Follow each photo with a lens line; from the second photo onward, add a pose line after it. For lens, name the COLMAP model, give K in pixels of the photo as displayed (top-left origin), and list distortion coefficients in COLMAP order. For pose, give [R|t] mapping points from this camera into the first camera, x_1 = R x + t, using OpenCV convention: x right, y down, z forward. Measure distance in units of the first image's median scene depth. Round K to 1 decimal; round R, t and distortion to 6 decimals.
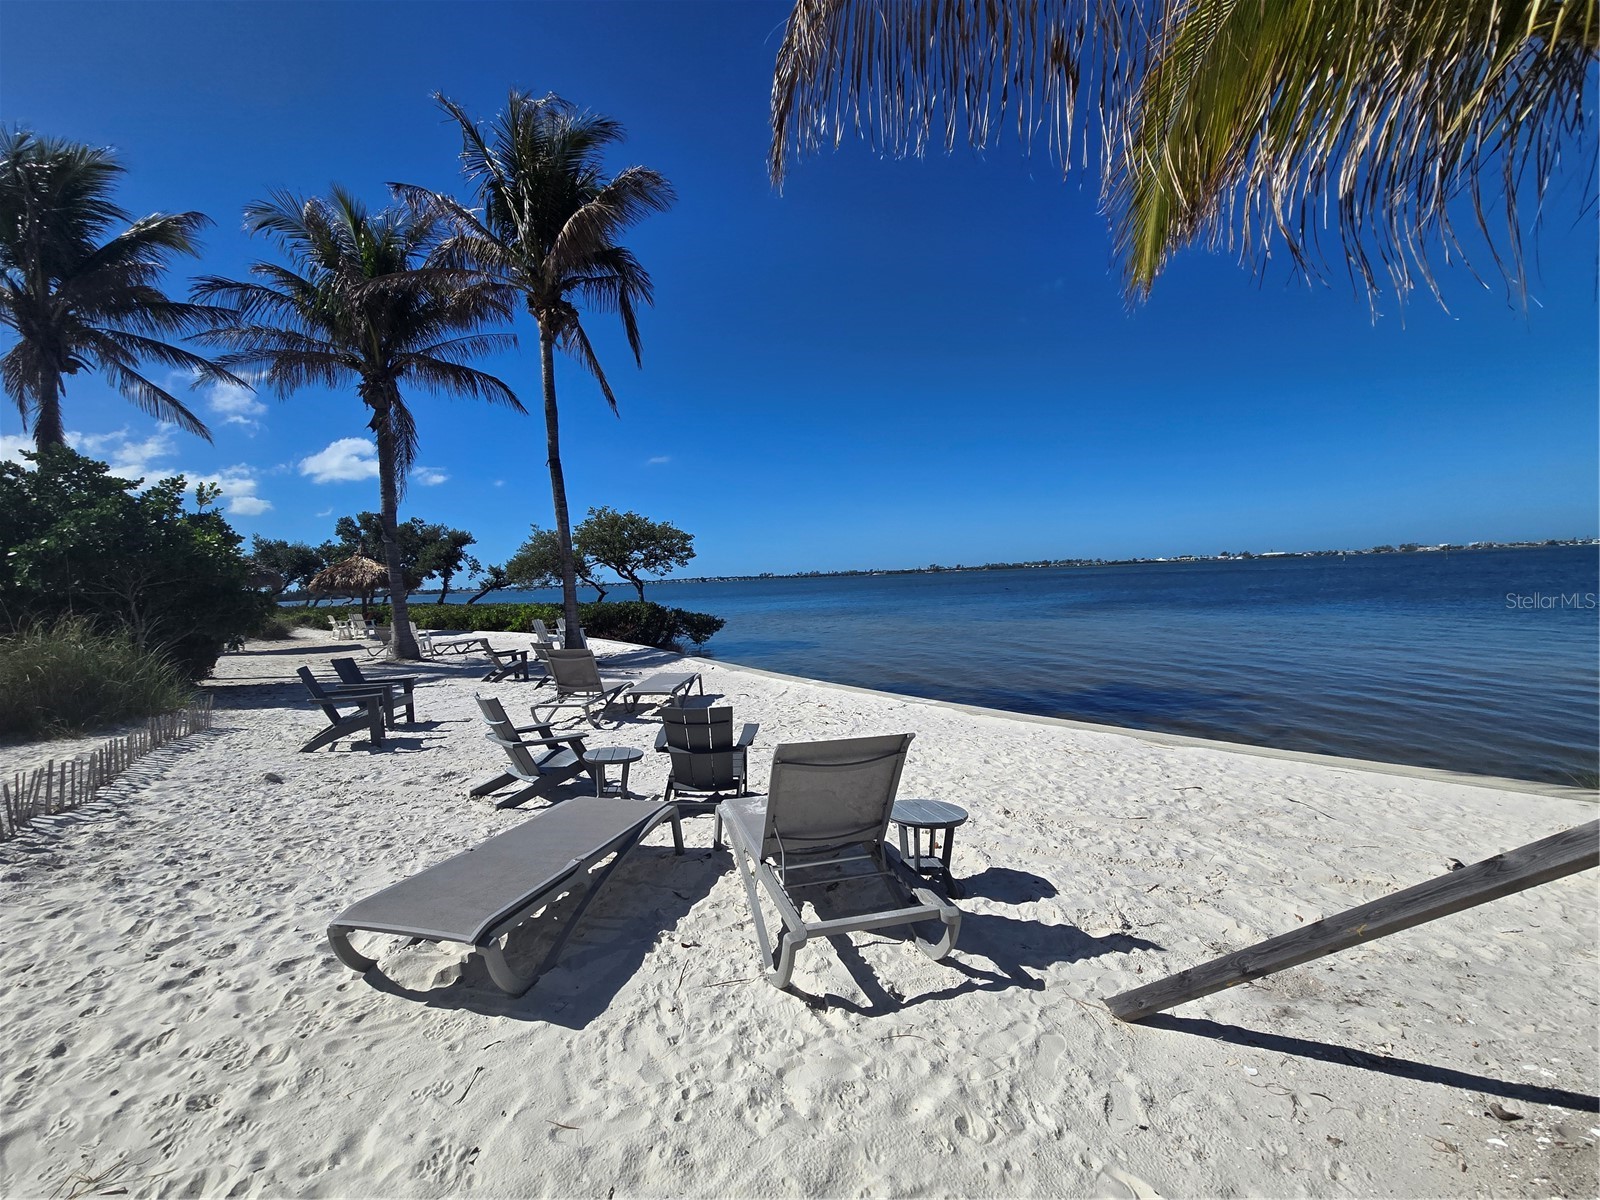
lens RADIAL K [[672.7, 0, 800.0], [0, 672.7, 600.0], [0, 0, 1]] dist [0.001491, 0.001332]
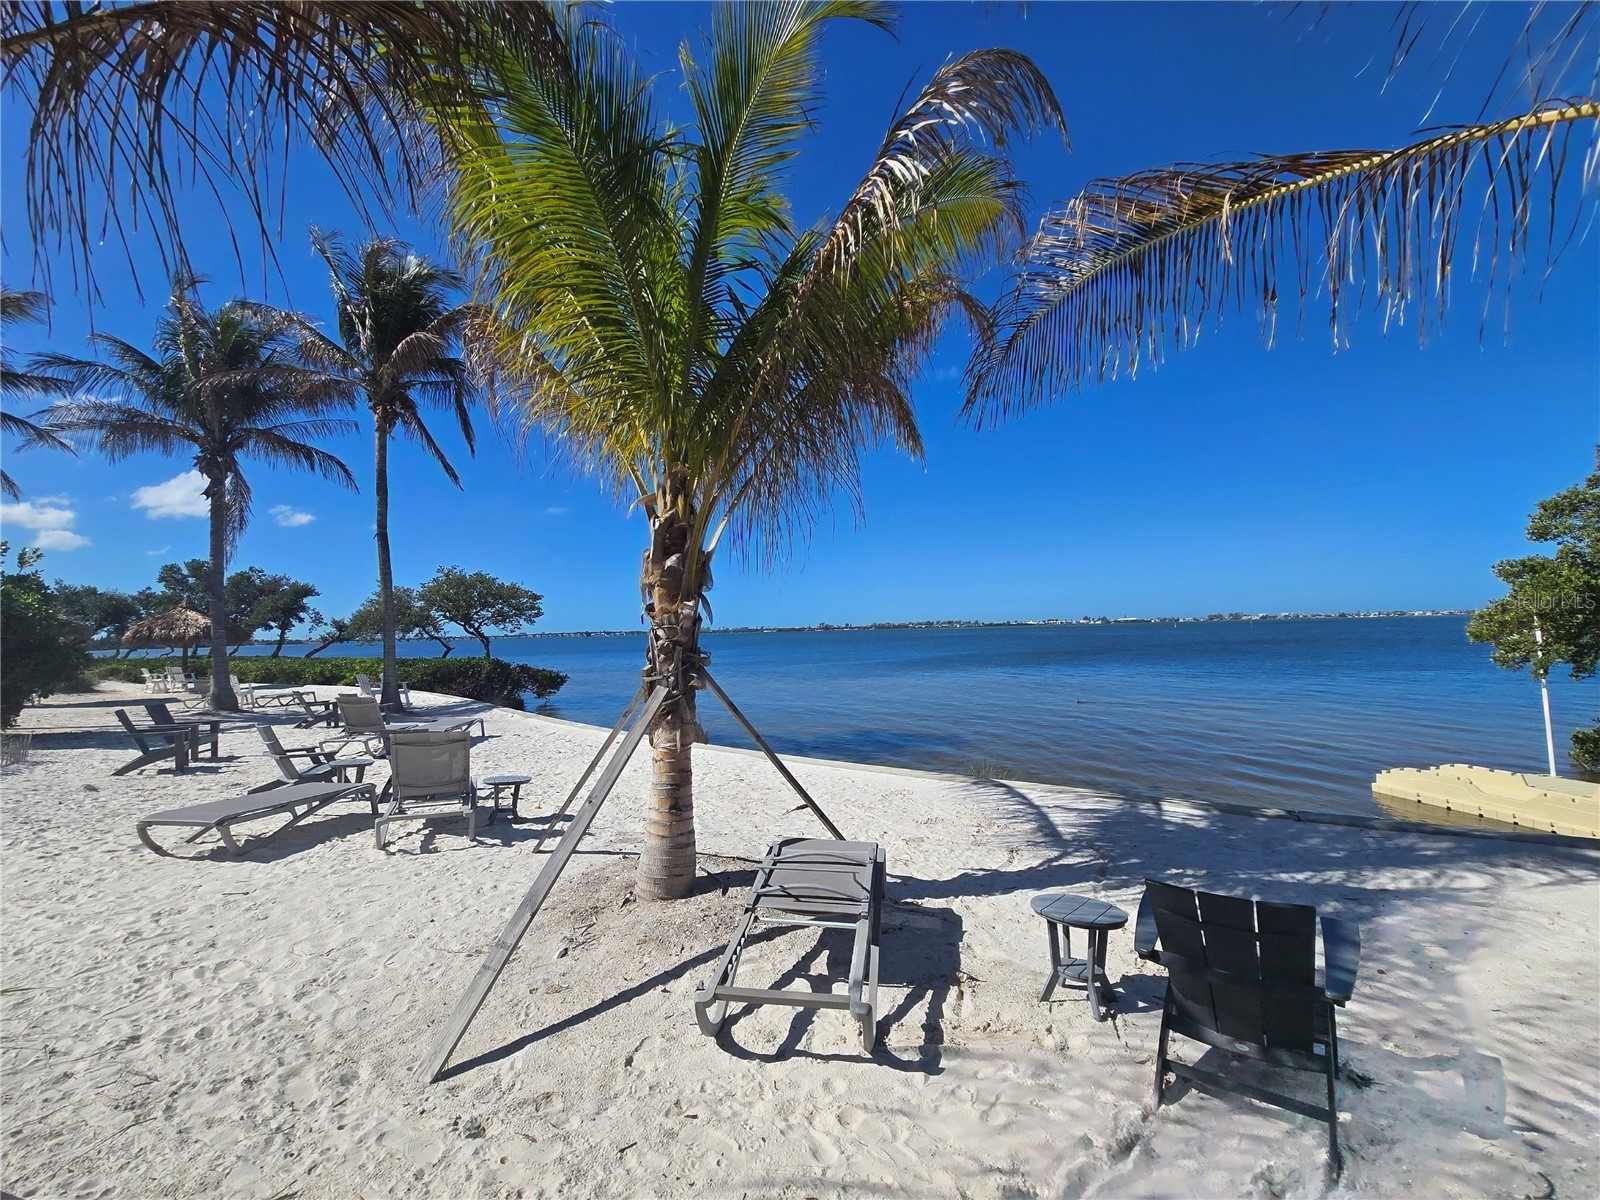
lens RADIAL K [[672.7, 0, 800.0], [0, 672.7, 600.0], [0, 0, 1]] dist [0.001491, 0.001332]
pose [[0.986928, 0.025497, 0.159130, 0.118548], [-0.012026, 0.996304, -0.085049, -0.005407], [-0.160710, 0.082024, 0.983587, -0.175550]]
